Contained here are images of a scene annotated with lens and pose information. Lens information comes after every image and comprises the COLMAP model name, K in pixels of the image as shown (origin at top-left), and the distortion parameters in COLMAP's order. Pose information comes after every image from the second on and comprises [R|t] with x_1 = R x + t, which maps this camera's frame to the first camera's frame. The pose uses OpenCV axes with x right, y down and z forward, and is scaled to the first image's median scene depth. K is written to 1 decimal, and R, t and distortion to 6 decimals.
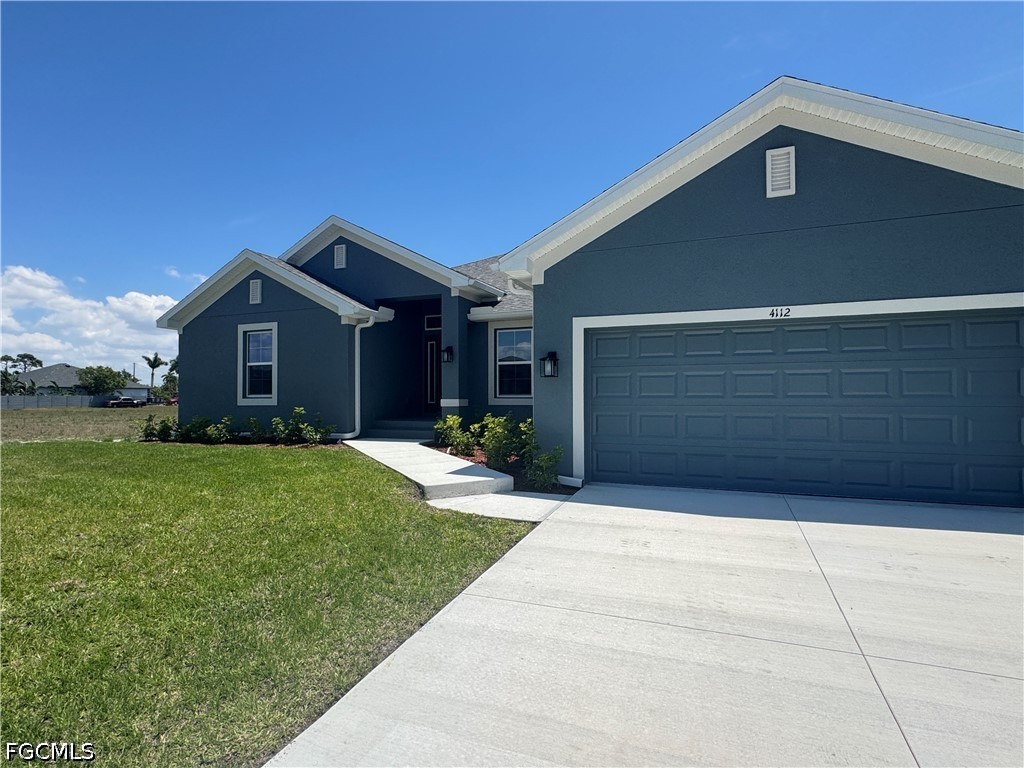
lens RADIAL K [[519.7, 0, 512.1], [0, 519.7, 387.0], [0, 0, 1]] dist [-0.002389, 0.000309]
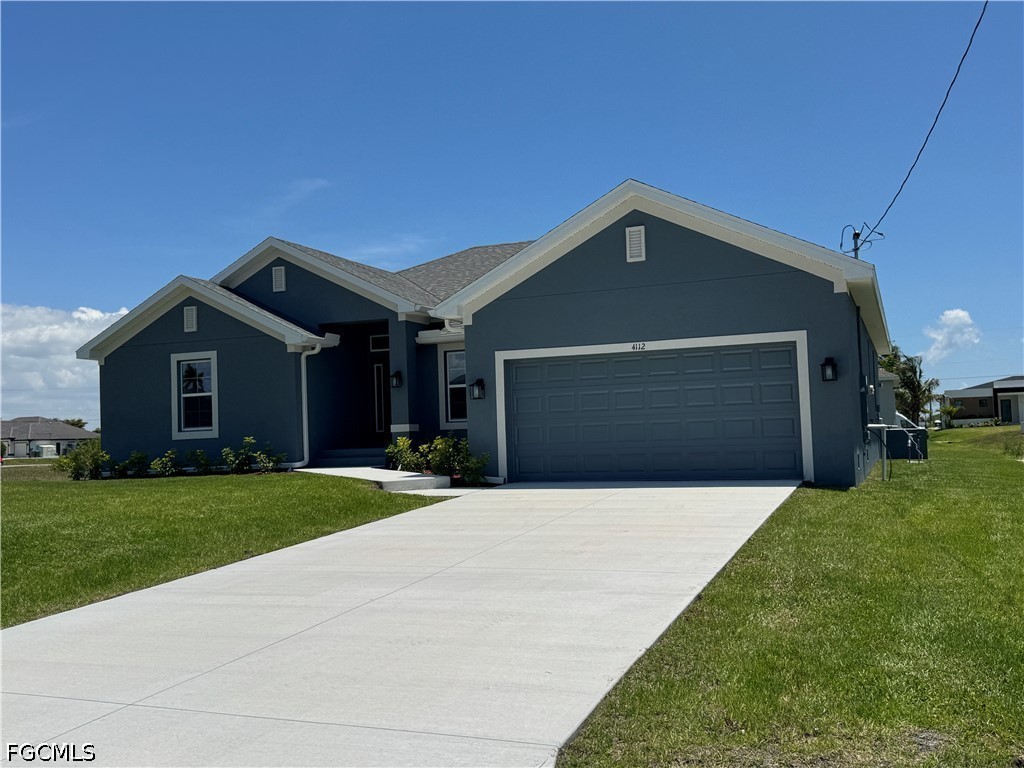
lens RADIAL K [[963.1, 0, 518.1], [0, 963.1, 390.1], [0, 0, 1]] dist [0.123477, 0.000000]
pose [[0.999478, -0.032268, 0.001359, 0.104669], [0.032294, 0.999046, -0.029399, 0.019551], [-0.000409, 0.029427, 0.999567, -0.839644]]
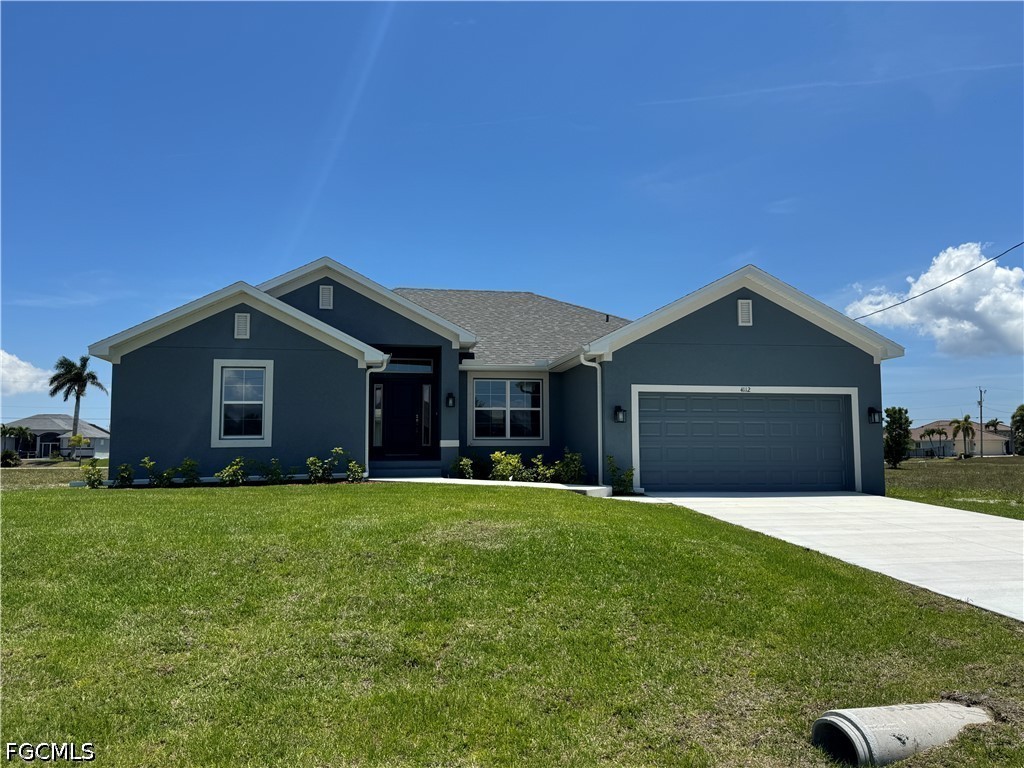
lens RADIAL K [[756.2, 0, 516.3], [0, 756.2, 385.3], [0, 0, 1]] dist [0.087868, 0.000916]
pose [[0.854890, 0.041780, 0.517124, -0.842106], [-0.007447, 0.997638, -0.068291, 0.015926], [-0.518756, 0.054530, 0.853182, -0.465798]]
